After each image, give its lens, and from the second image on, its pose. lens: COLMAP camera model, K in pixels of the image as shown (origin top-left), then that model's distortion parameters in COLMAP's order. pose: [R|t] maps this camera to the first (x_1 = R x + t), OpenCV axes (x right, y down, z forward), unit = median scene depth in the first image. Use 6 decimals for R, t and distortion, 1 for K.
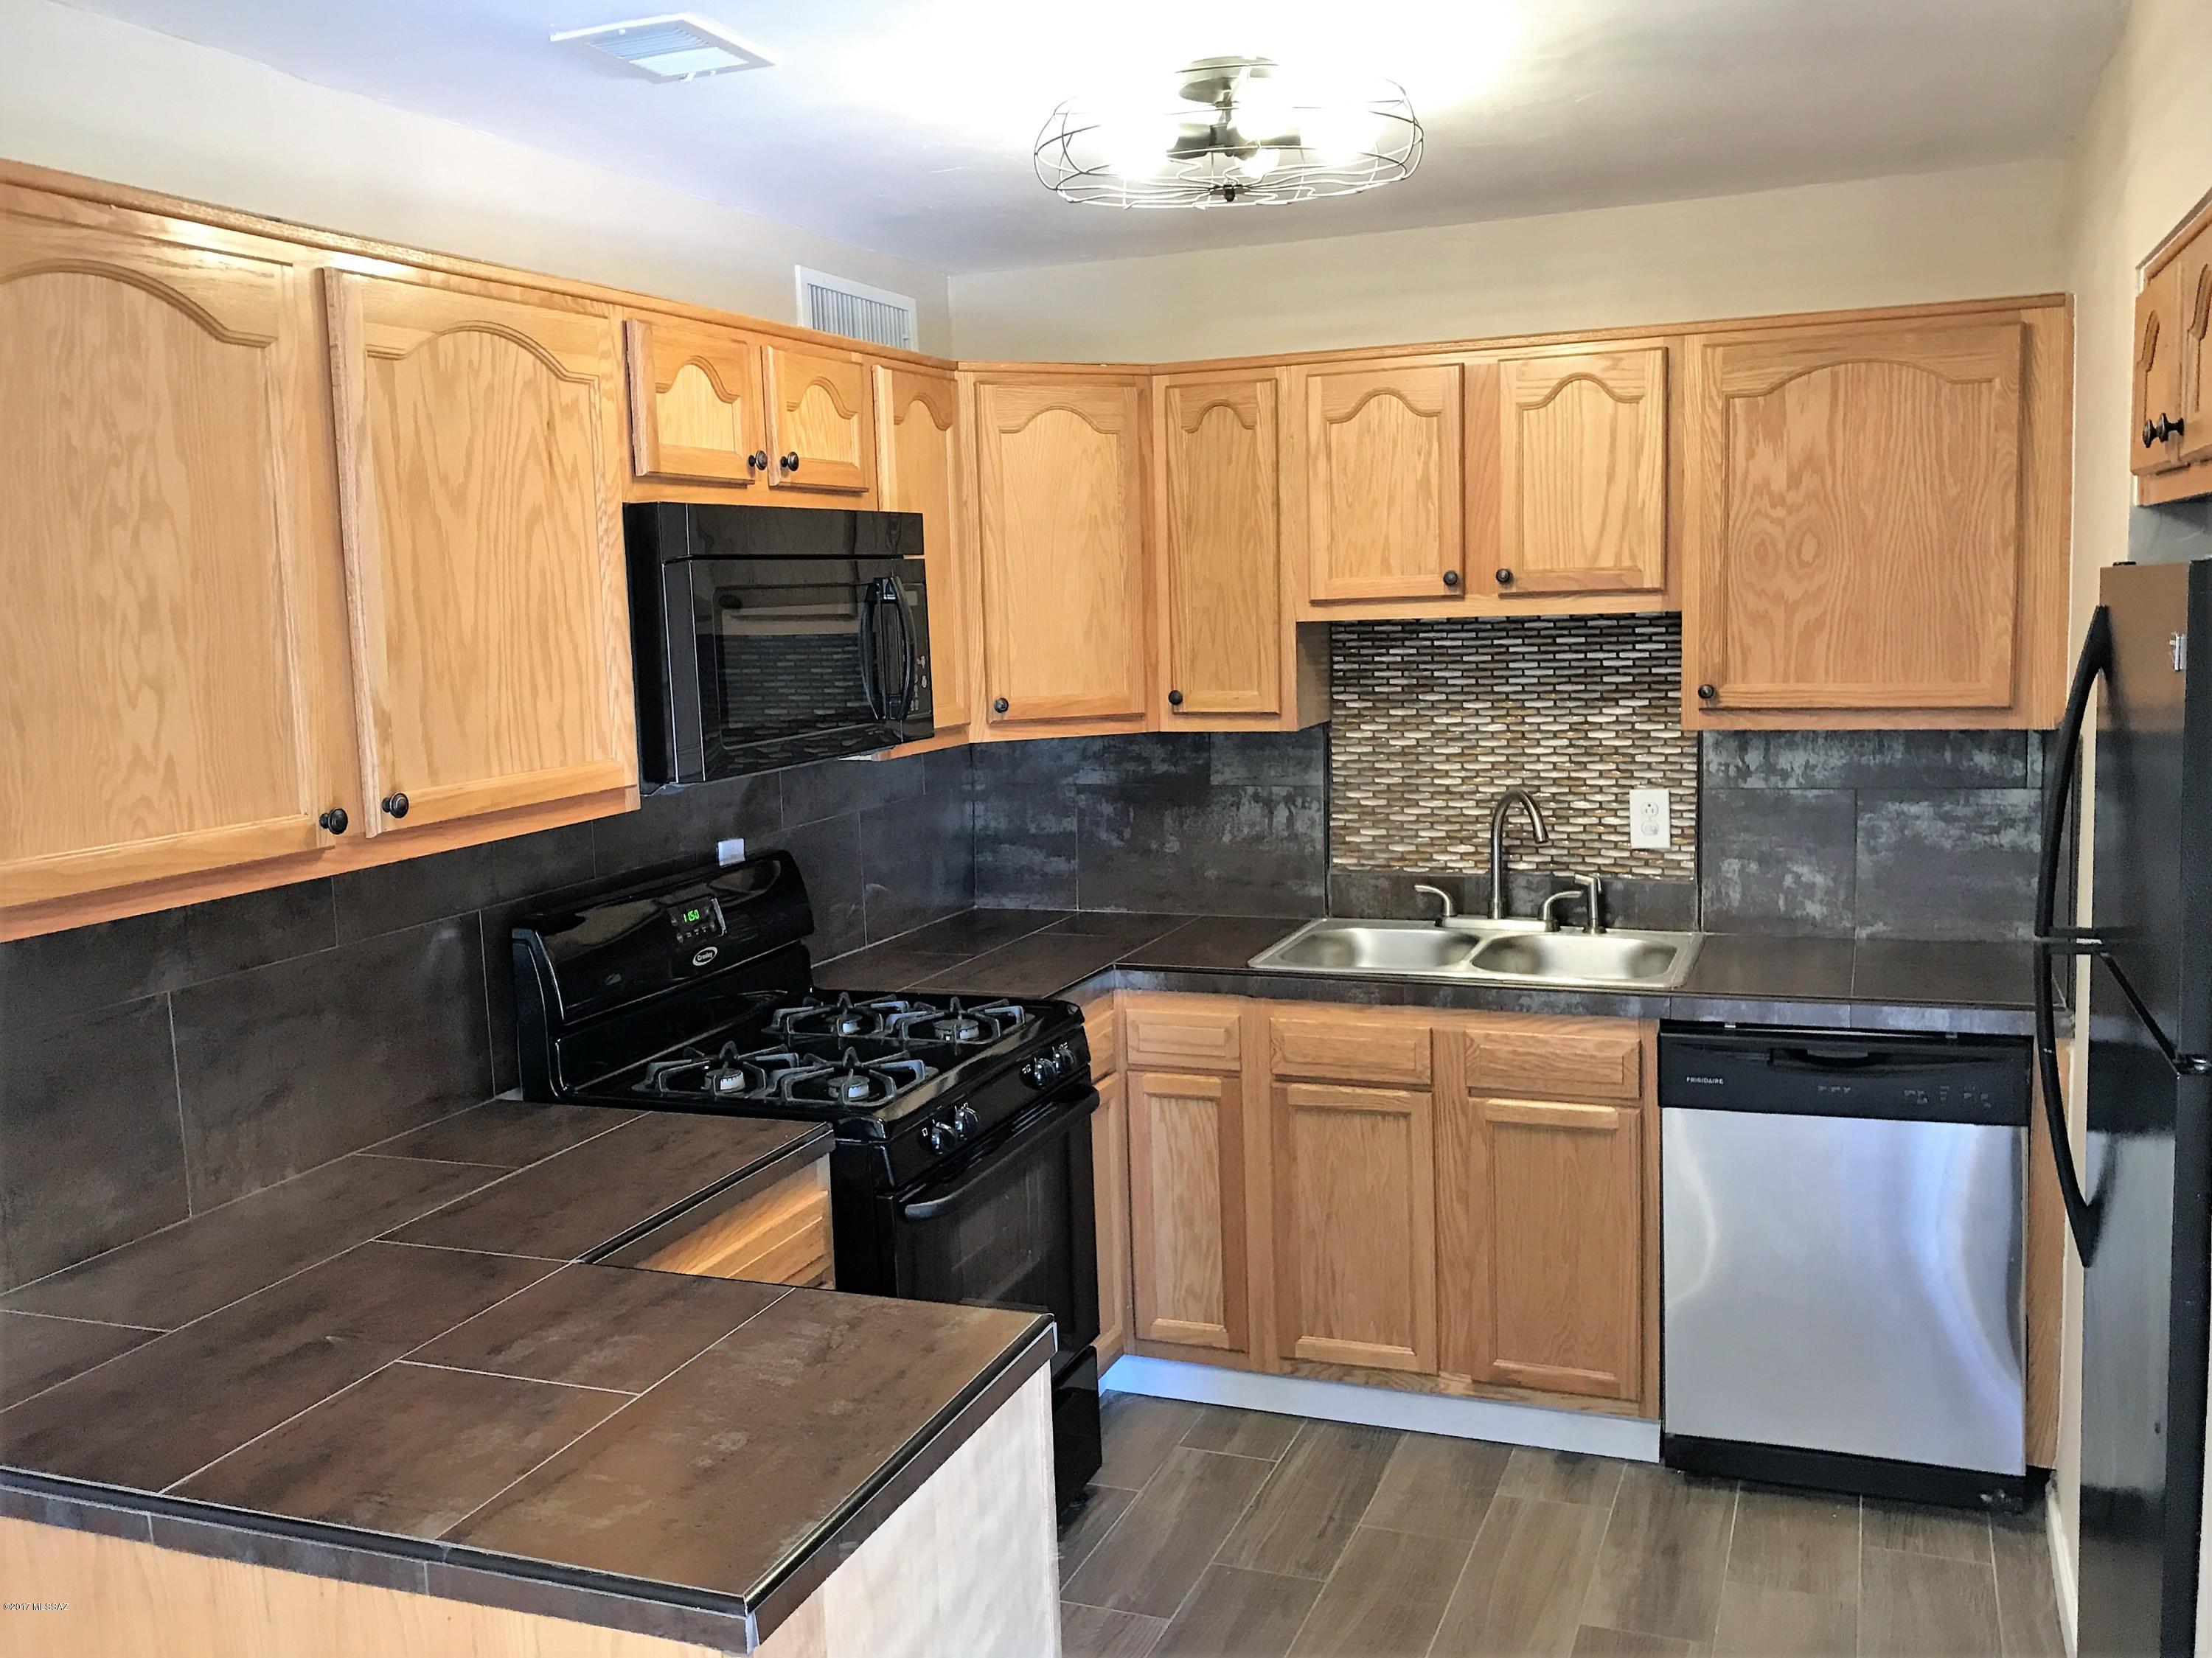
lens RADIAL K [[1921.3, 0, 1096.9], [0, 1921.3, 835.0], [0, 0, 1]] dist [0.050011, -0.054826]
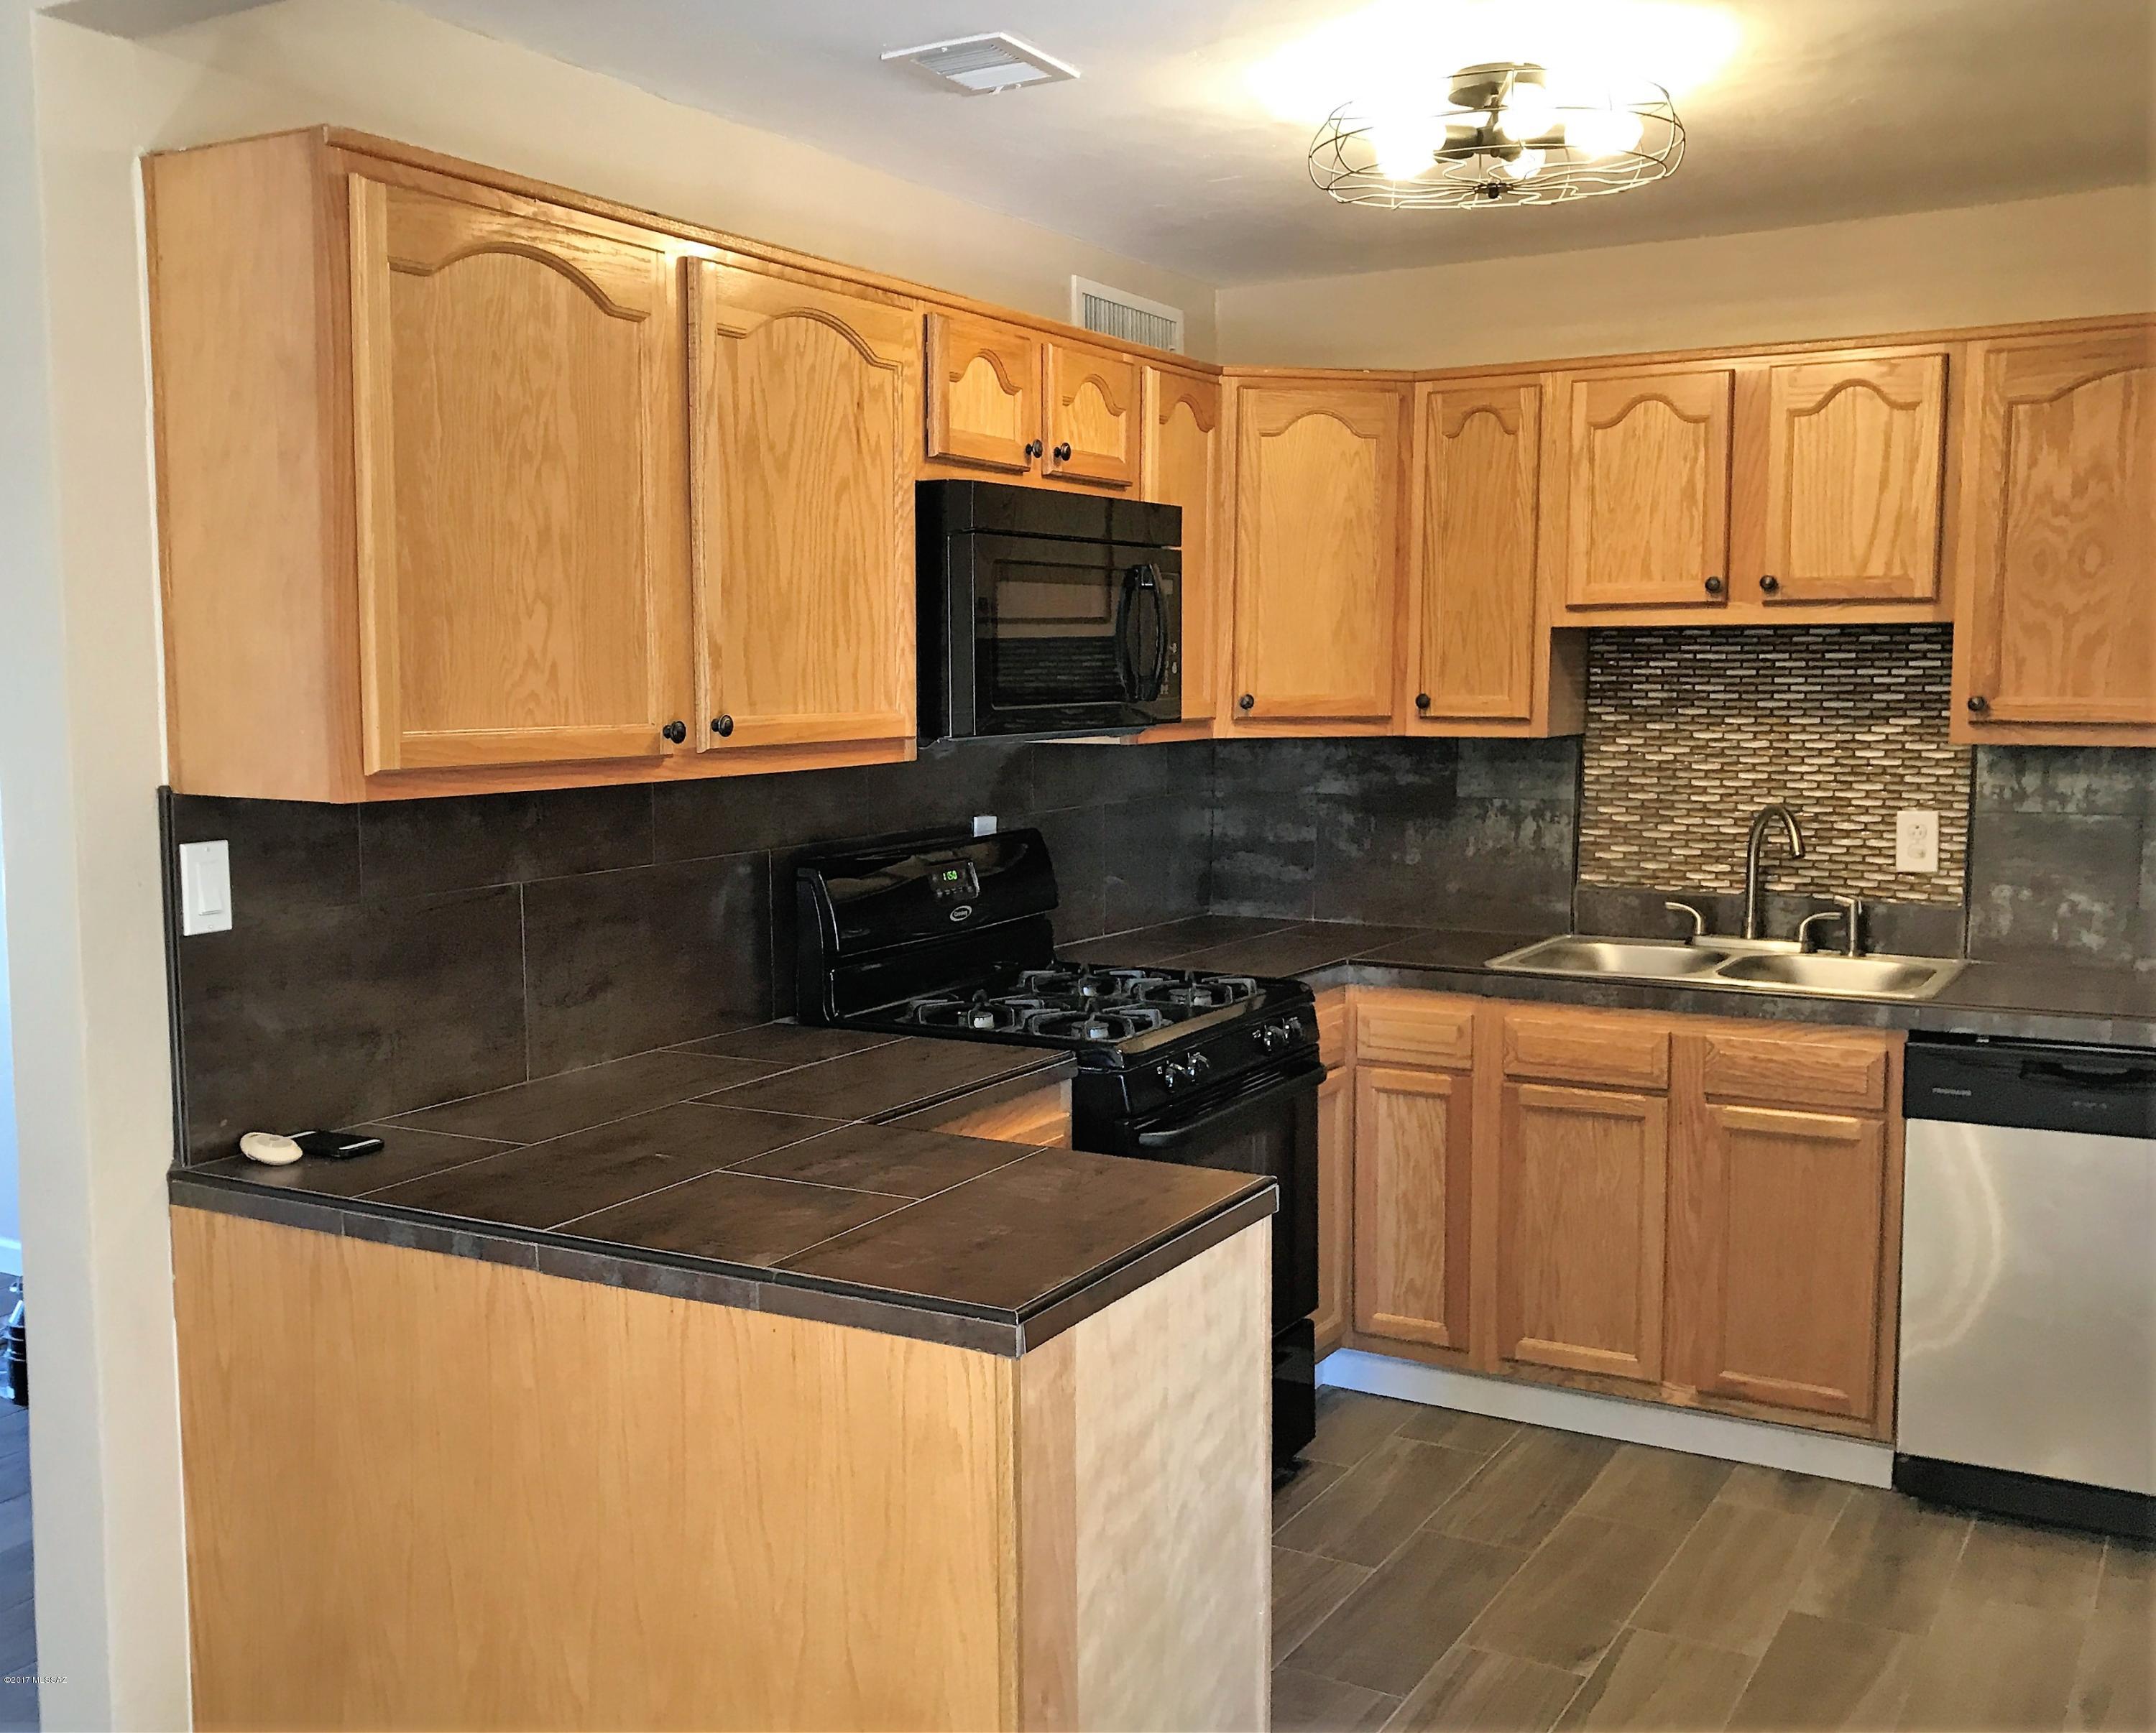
lens RADIAL K [[2110.2, 0, 1009.3], [0, 2110.2, 896.7], [0, 0, 1]] dist [0.021658, 0.000000]
pose [[0.986771, 0.045728, -0.155539, 0.003955], [-0.048382, 0.998740, -0.013317, 0.062843], [0.154734, 0.020666, 0.987740, -0.137499]]
